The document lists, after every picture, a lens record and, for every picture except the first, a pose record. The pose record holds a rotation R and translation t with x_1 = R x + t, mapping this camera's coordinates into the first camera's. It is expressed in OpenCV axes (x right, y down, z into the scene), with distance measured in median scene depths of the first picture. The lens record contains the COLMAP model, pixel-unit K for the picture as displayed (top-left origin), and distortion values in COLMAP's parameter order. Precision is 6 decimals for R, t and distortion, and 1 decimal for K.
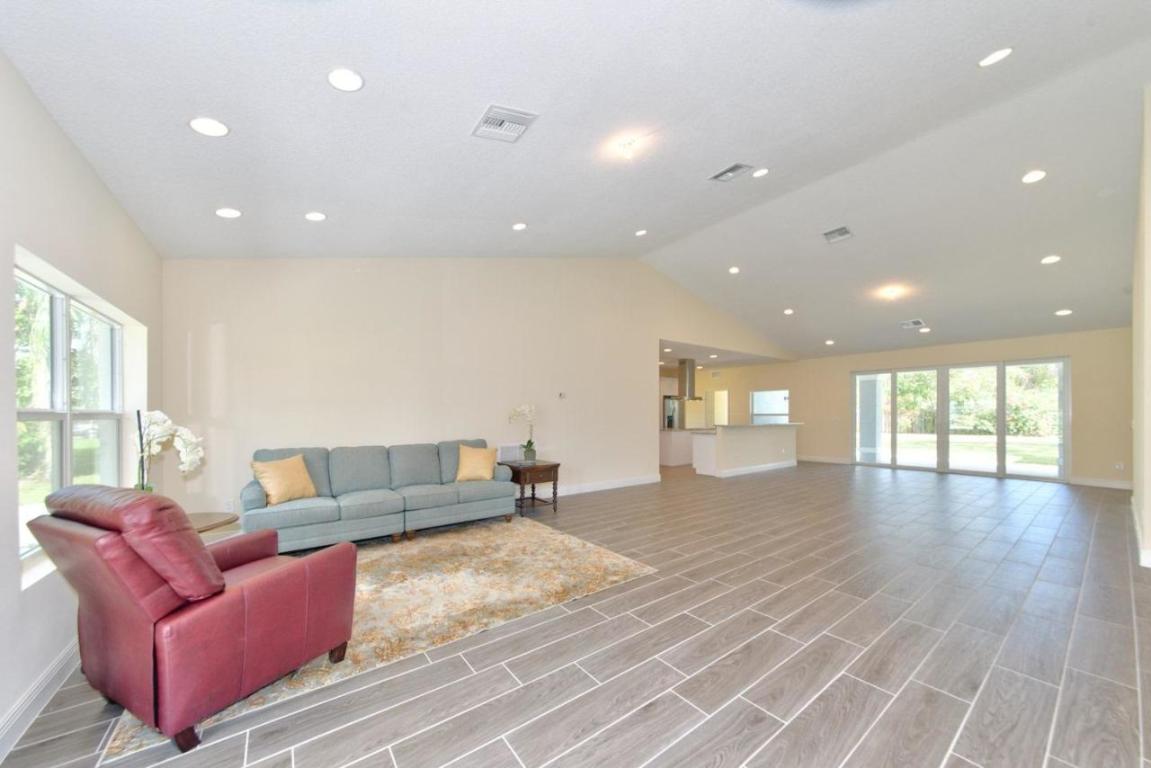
lens RADIAL K [[401.6, 0, 578.0], [0, 401.6, 416.7], [0, 0, 1]] dist [0.001537, 0.000217]
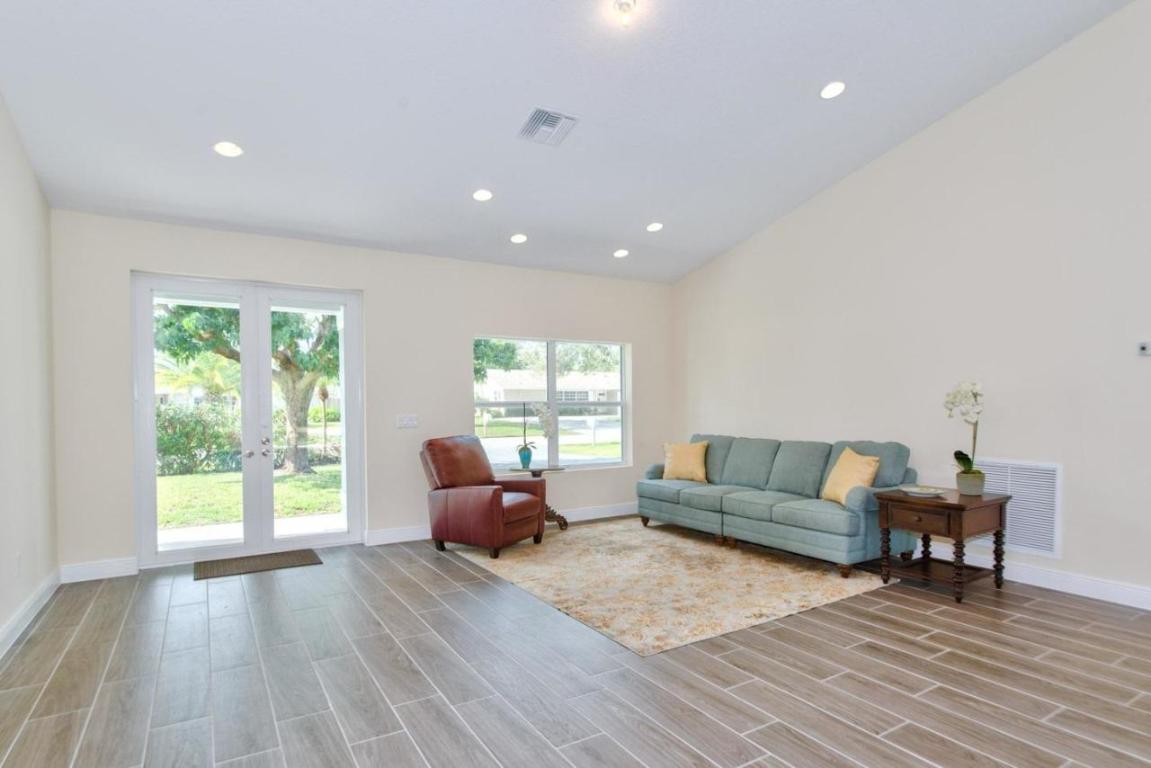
lens RADIAL K [[615.4, 0, 575.4], [0, 615.4, 404.8], [0, 0, 1]] dist [0.000365, 0.000002]
pose [[-0.093128, 0.000415, -0.995654, 0.925793], [0.002247, 0.999997, 0.000207, -0.000865], [0.995652, -0.002218, -0.093128, 0.795537]]
